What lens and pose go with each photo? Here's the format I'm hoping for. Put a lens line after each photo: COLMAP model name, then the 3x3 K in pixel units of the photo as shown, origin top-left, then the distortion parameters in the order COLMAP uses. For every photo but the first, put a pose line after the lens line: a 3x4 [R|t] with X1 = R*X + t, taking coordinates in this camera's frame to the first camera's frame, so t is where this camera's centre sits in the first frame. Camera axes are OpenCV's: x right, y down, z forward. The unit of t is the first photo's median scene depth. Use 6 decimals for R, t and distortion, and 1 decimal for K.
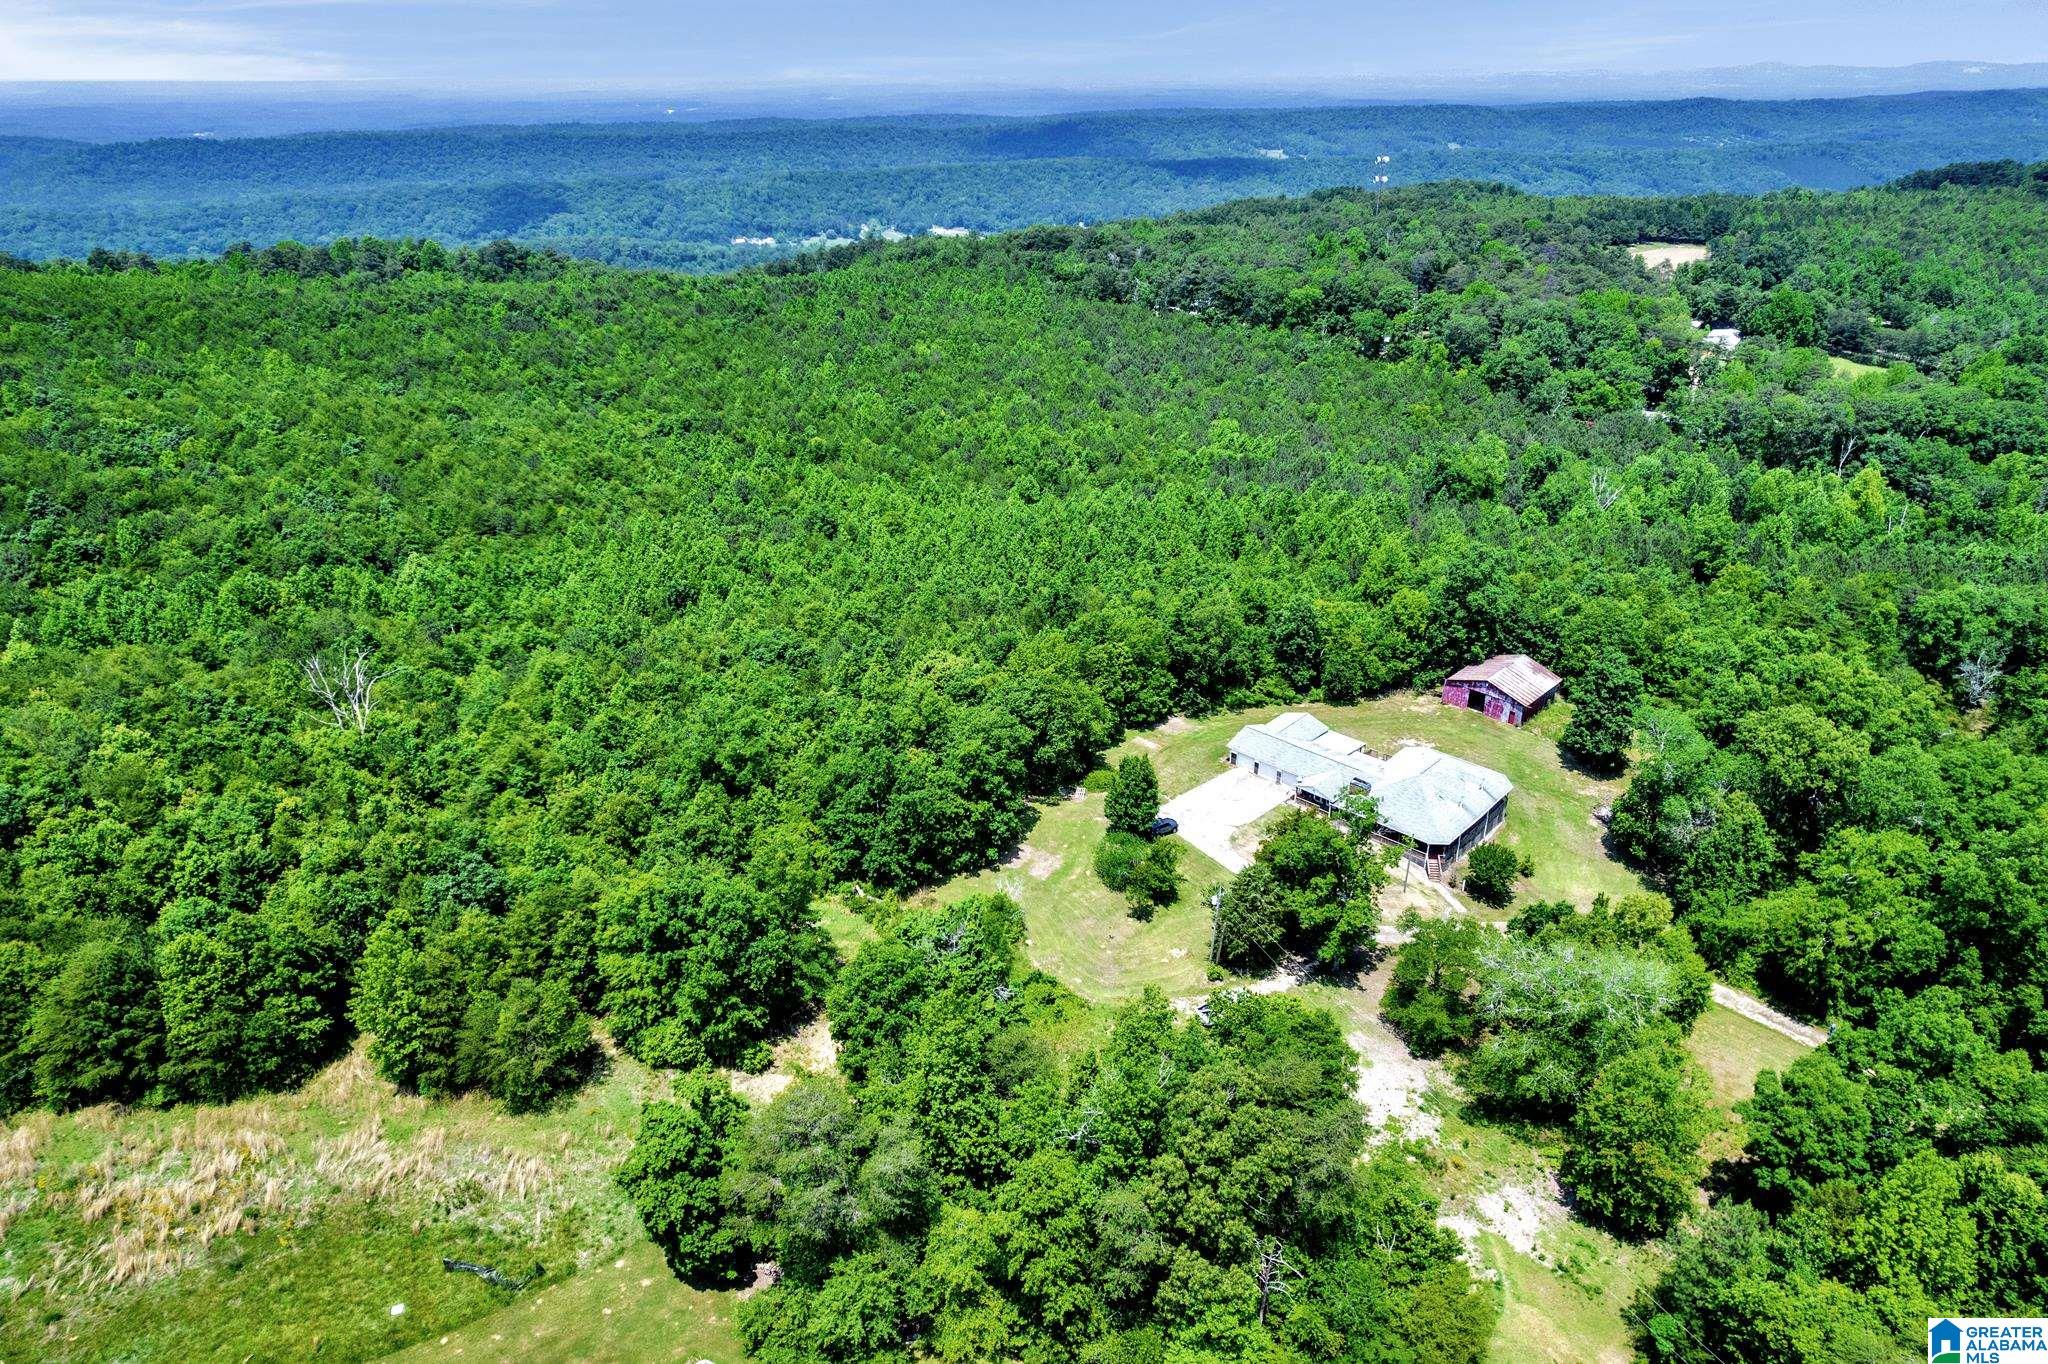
lens RADIAL K [[1294.2, 0, 1023.6], [0, 1294.2, 694.6], [0, 0, 1]] dist [-0.073733, 0.060021]
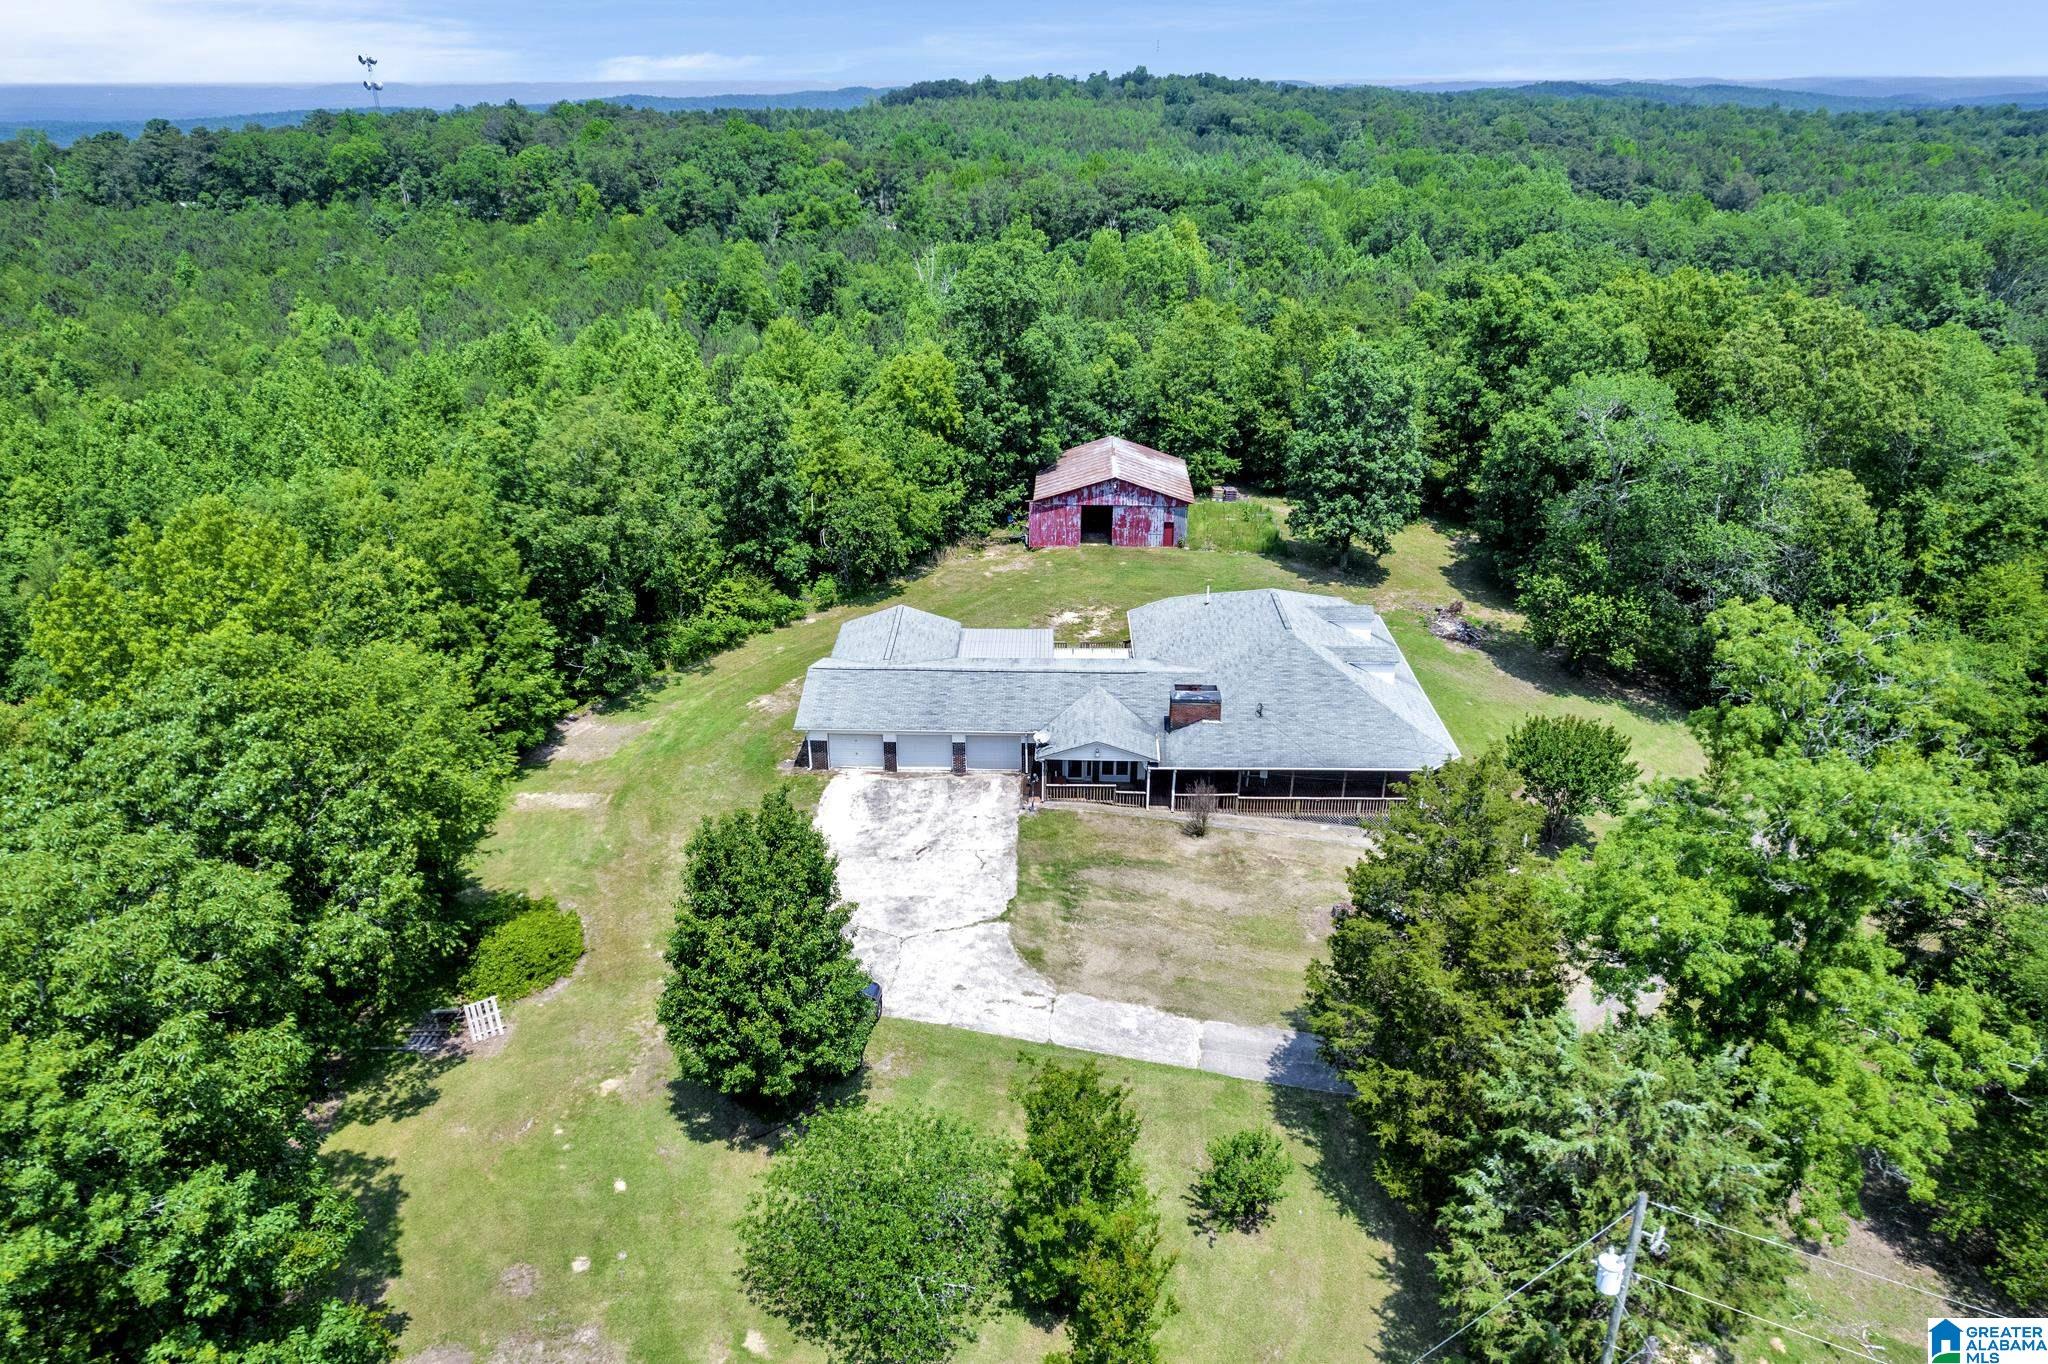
lens RADIAL K [[1294.2, 0, 1023.6], [0, 1294.2, 694.6], [0, 0, 1]] dist [-0.073733, 0.060021]
pose [[0.742511, -0.289175, 0.604198, -0.015690], [0.296140, 0.950788, 0.091124, 0.014396], [-0.600815, 0.111267, 0.791607, 0.598060]]
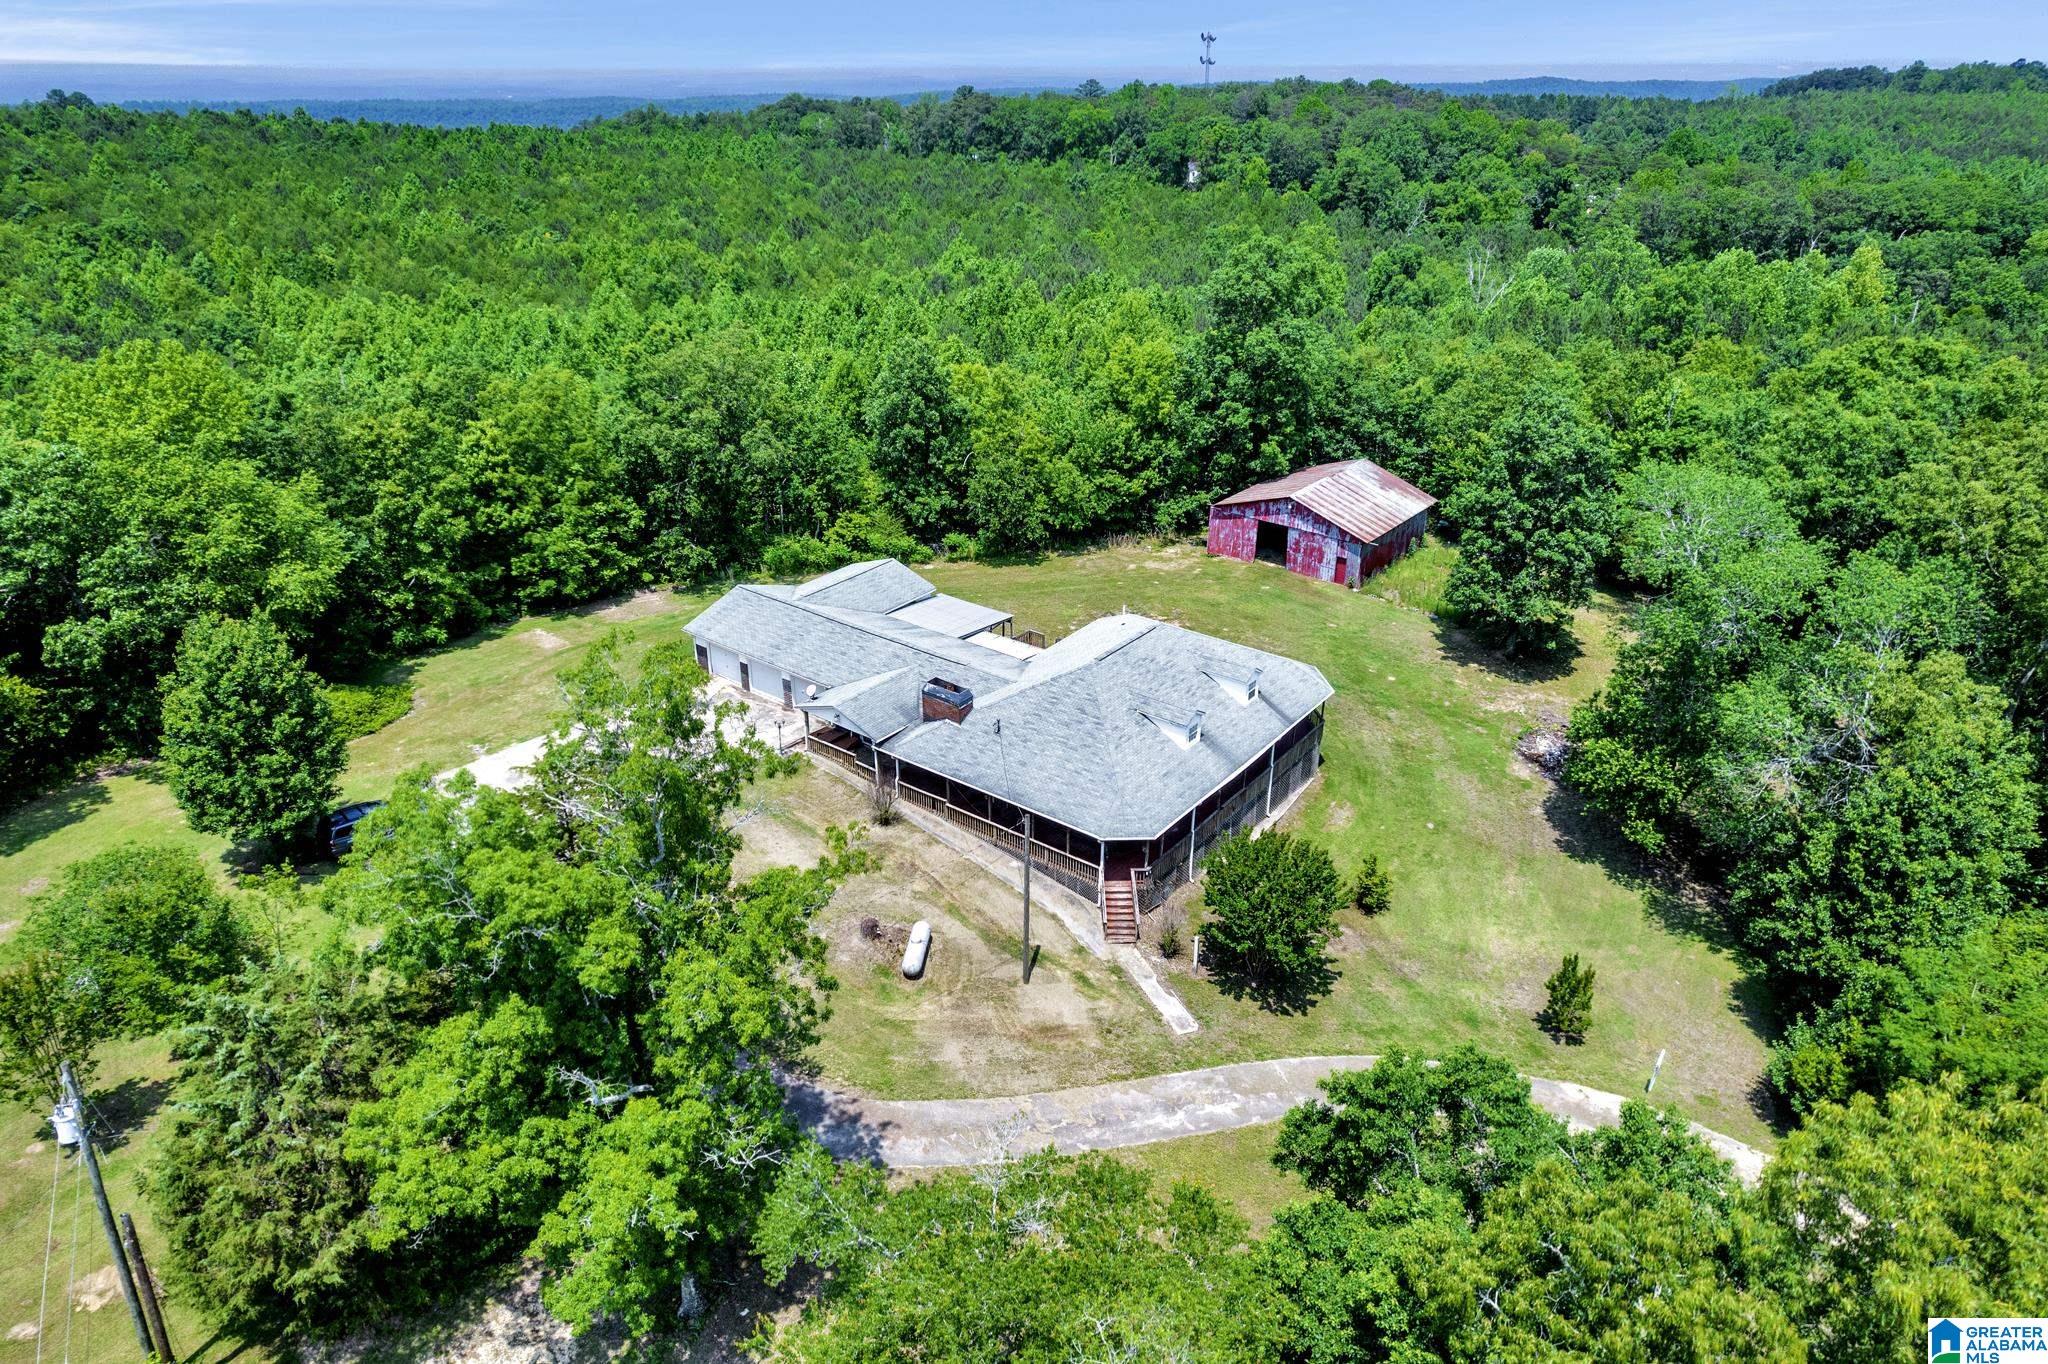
lens RADIAL K [[1294.2, 0, 1023.6], [0, 1294.2, 694.6], [0, 0, 1]] dist [-0.073733, 0.060021]
pose [[0.995251, -0.037549, 0.089812, 0.208518], [0.037176, 0.999292, 0.005821, 0.057215], [-0.089967, -0.002455, 0.995942, 0.506612]]
